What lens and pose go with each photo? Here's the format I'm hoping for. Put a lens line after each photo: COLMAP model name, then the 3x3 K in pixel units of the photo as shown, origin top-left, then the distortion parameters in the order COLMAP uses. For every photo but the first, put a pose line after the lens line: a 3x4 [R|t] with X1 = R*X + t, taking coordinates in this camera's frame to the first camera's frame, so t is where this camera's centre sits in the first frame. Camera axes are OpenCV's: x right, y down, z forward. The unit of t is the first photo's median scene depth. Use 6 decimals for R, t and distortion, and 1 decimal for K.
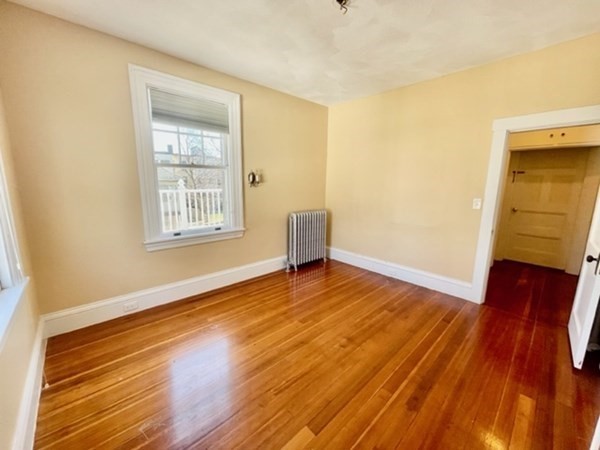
lens RADIAL K [[242.3, 0, 300.5], [0, 242.3, 223.9], [0, 0, 1]] dist [-0.003535, 0.001125]
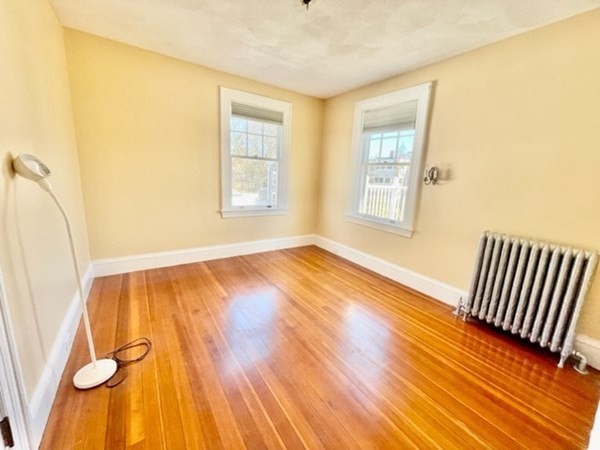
lens RADIAL K [[242.3, 0, 298.1], [0, 242.3, 223.0], [0, 0, 1]] dist [-0.003535, 0.001125]
pose [[-0.161228, 0.179814, -0.970398, 0.792893], [-0.220435, 0.951860, 0.213003, -0.113722], [0.961984, 0.248251, -0.113830, 0.749203]]
